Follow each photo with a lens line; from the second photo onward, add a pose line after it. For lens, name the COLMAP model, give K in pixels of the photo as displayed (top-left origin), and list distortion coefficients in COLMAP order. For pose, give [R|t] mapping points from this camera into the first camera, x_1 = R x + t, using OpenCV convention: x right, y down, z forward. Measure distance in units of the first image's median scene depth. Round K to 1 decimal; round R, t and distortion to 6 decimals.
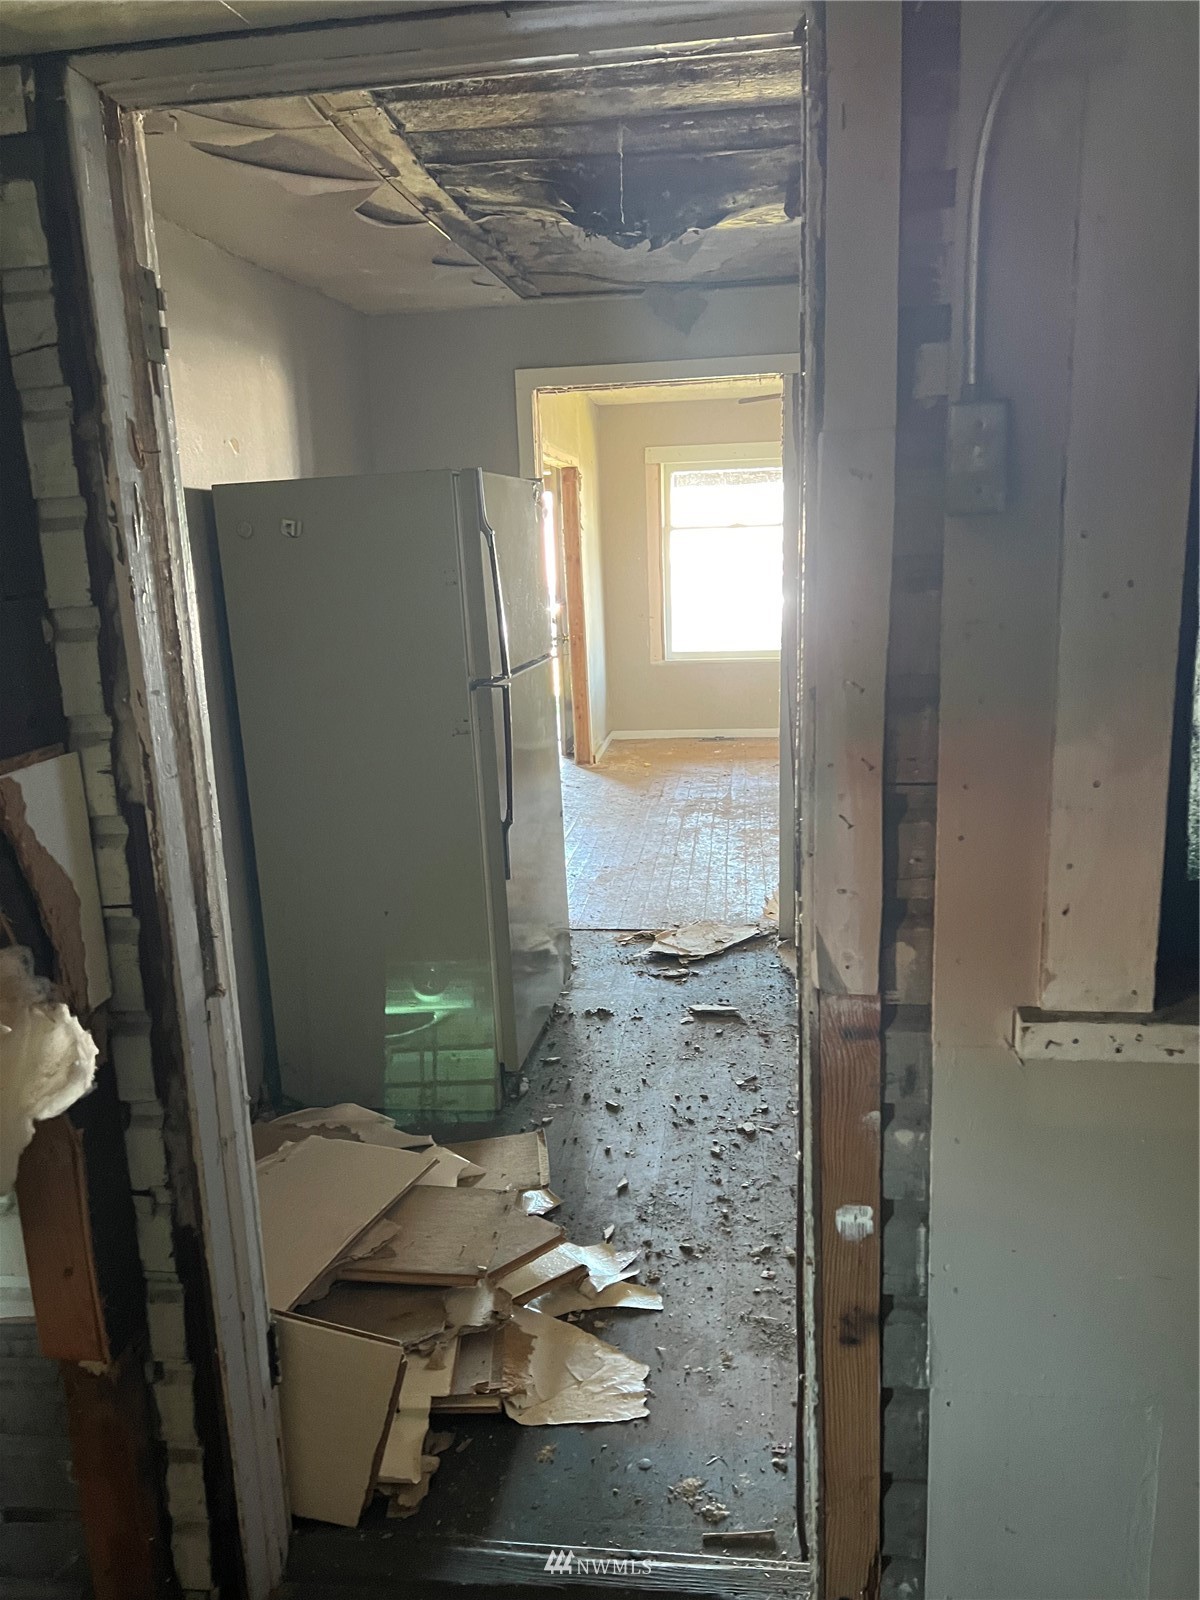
lens RADIAL K [[1201.2, 0, 589.2], [0, 1201.2, 802.8], [0, 0, 1]] dist [0.060415, -0.069441]
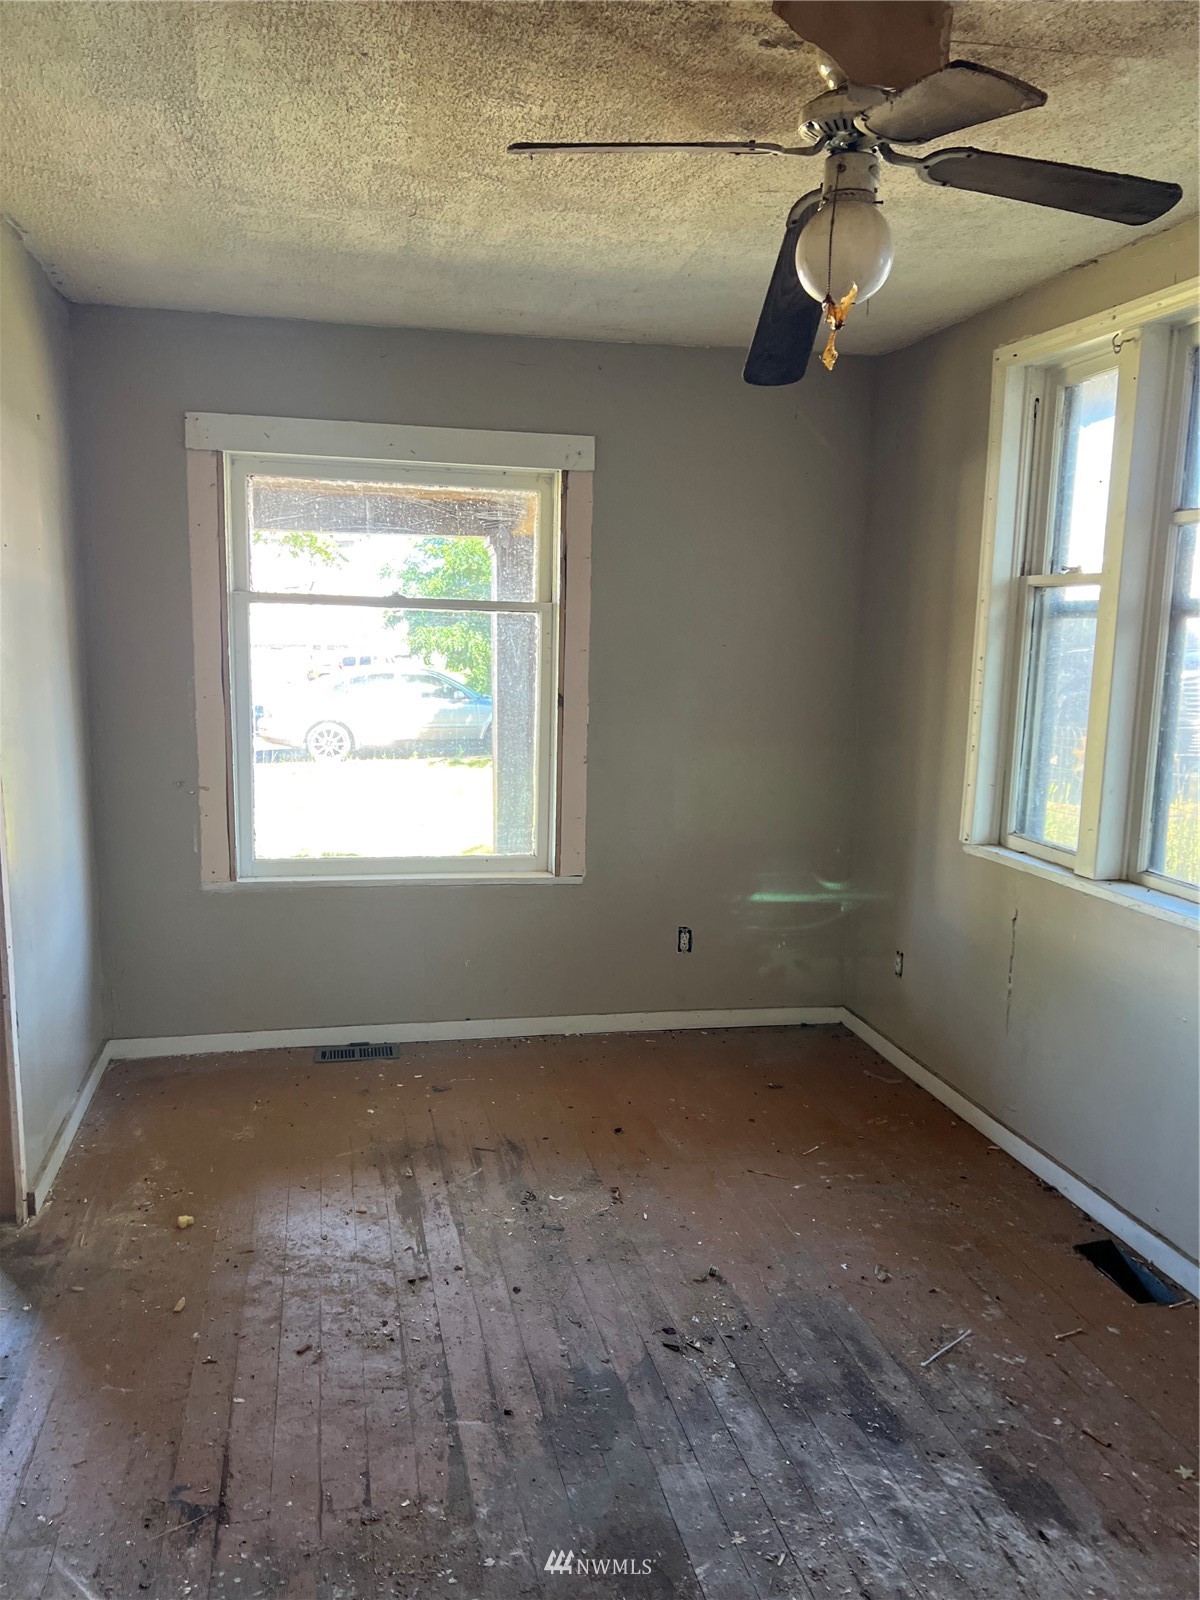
lens RADIAL K [[1201.2, 0, 591.9], [0, 1201.2, 800.7], [0, 0, 1]] dist [0.060415, -0.069441]
pose [[0.940114, 0.001783, 0.340857, 0.070587], [0.021781, 0.997628, -0.065293, -0.243844], [-0.340165, 0.068807, 0.937845, 1.104528]]
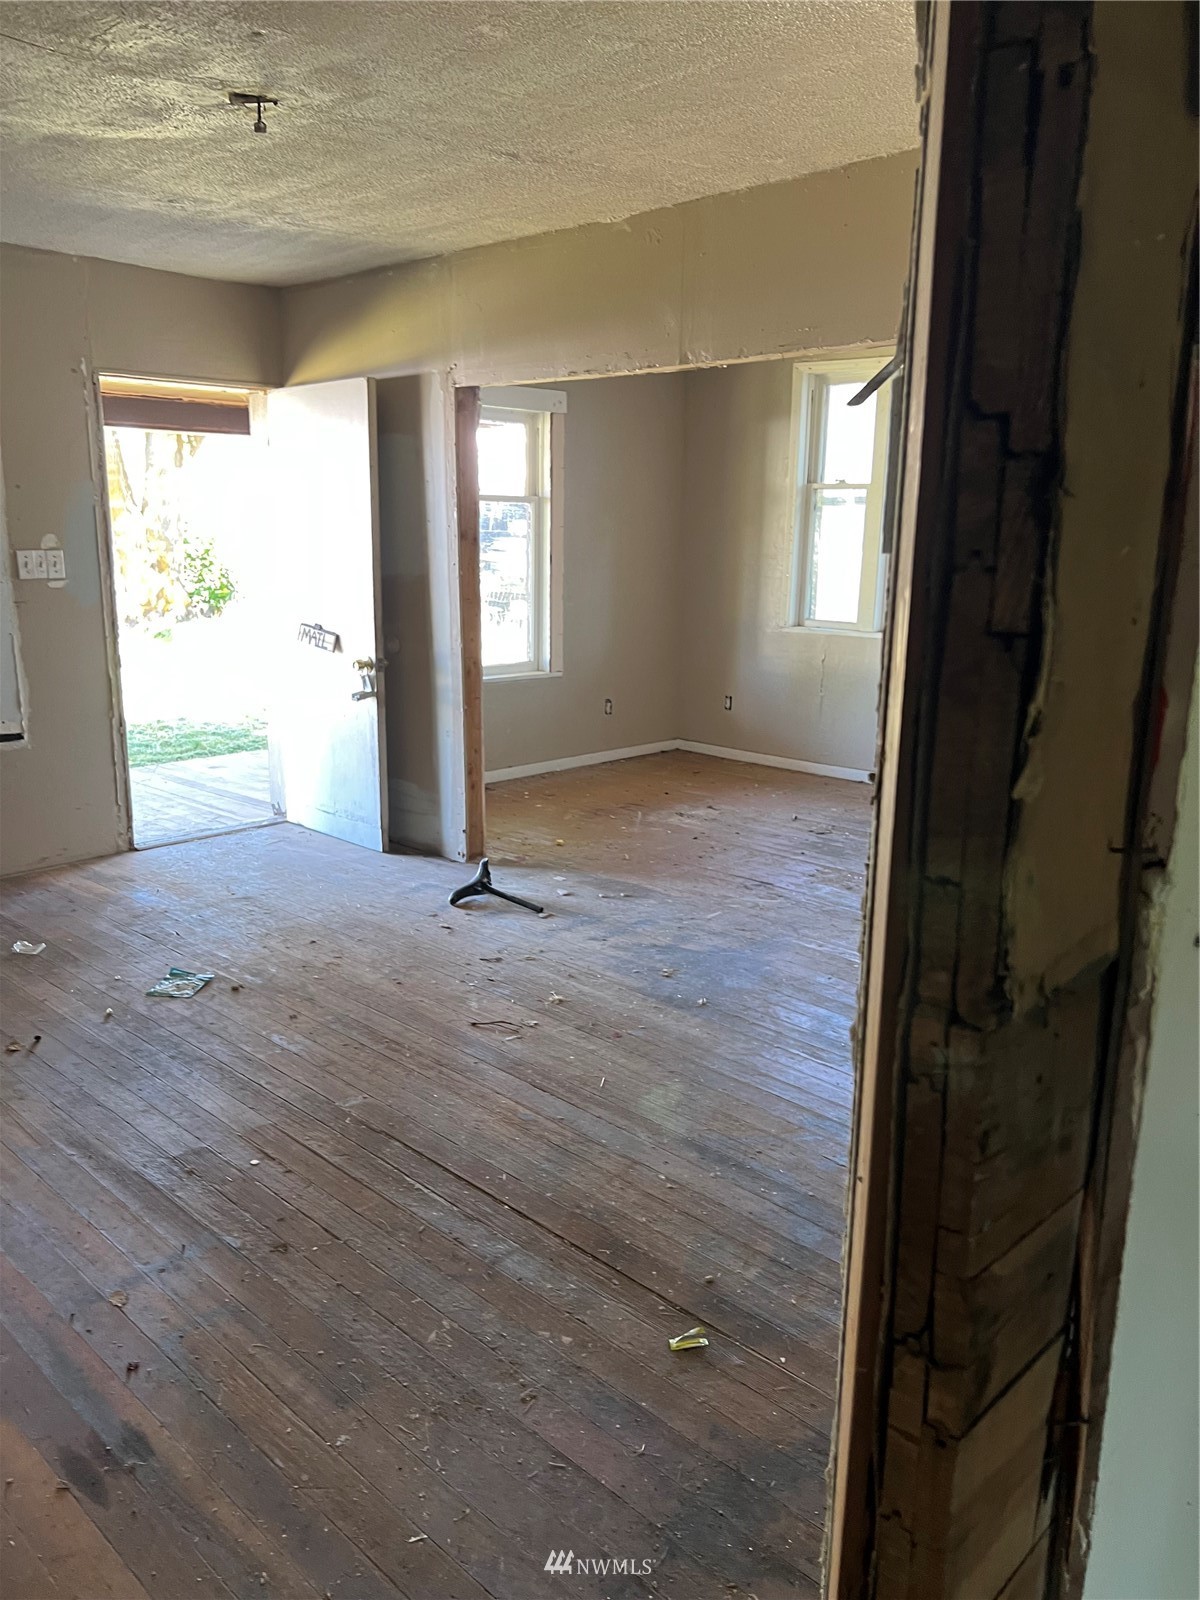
lens RADIAL K [[1201.2, 0, 593.4], [0, 1201.2, 799.1], [0, 0, 1]] dist [0.060415, -0.069441]
pose [[0.599291, -0.145203, 0.787252, -0.888789], [0.140853, 0.987196, 0.074859, -0.190136], [-0.788043, 0.066025, 0.612070, 1.039906]]
